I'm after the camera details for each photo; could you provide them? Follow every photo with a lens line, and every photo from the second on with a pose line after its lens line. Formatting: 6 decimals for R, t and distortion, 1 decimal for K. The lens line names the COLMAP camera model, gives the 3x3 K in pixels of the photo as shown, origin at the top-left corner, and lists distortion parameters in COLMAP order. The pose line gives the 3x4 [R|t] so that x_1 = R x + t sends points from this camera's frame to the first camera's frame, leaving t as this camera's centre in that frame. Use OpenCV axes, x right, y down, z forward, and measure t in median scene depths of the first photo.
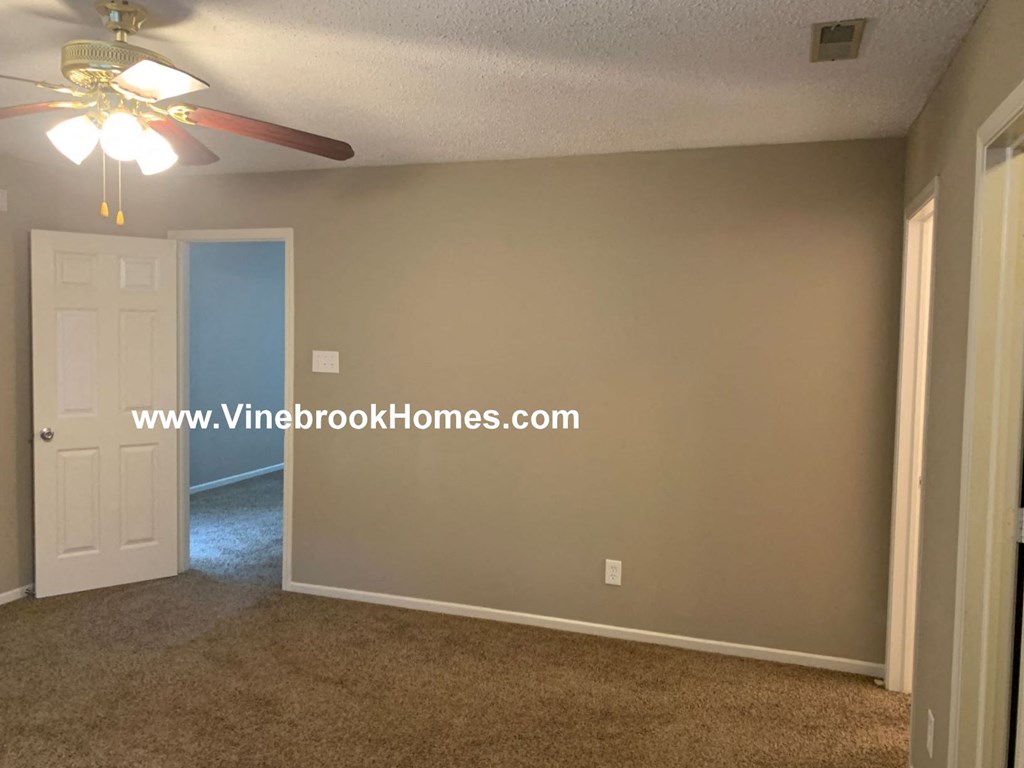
lens RADIAL K [[796.4, 0, 504.0], [0, 796.4, 367.7], [0, 0, 1]] dist [0.023566, -0.010838]
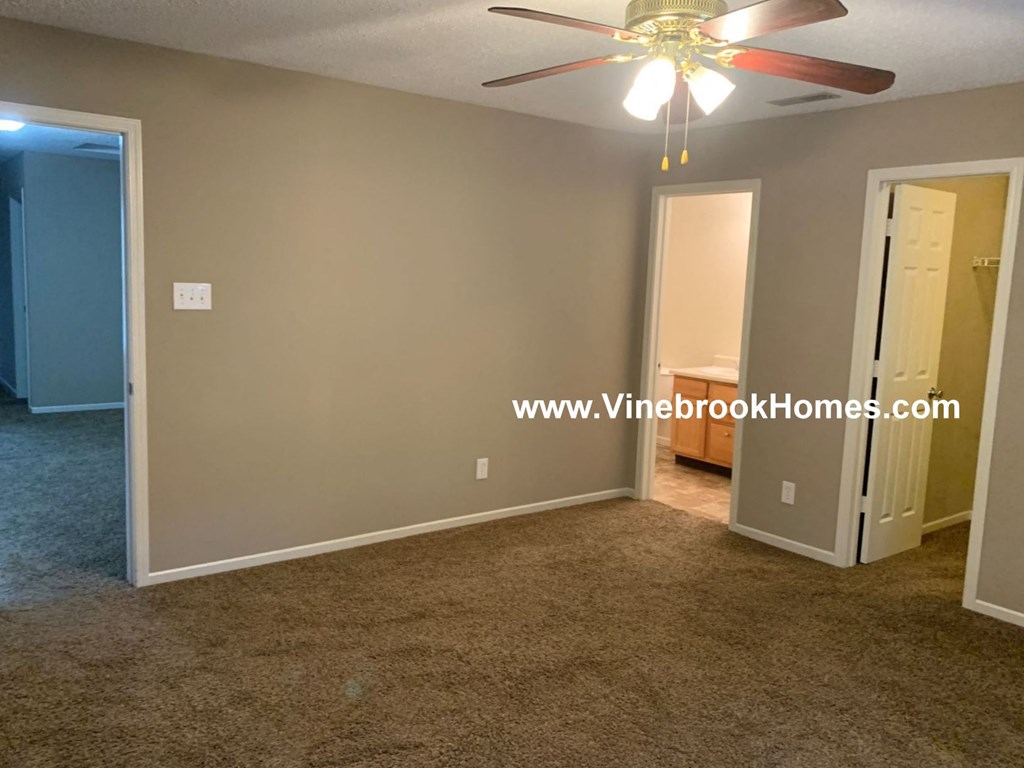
lens RADIAL K [[796.4, 0, 504.0], [0, 796.4, 367.7], [0, 0, 1]] dist [0.023566, -0.010838]
pose [[0.576074, -0.096254, 0.811710, -0.809718], [0.013919, 0.994054, 0.107999, -0.021072], [-0.817279, -0.050918, 0.573988, 0.306396]]
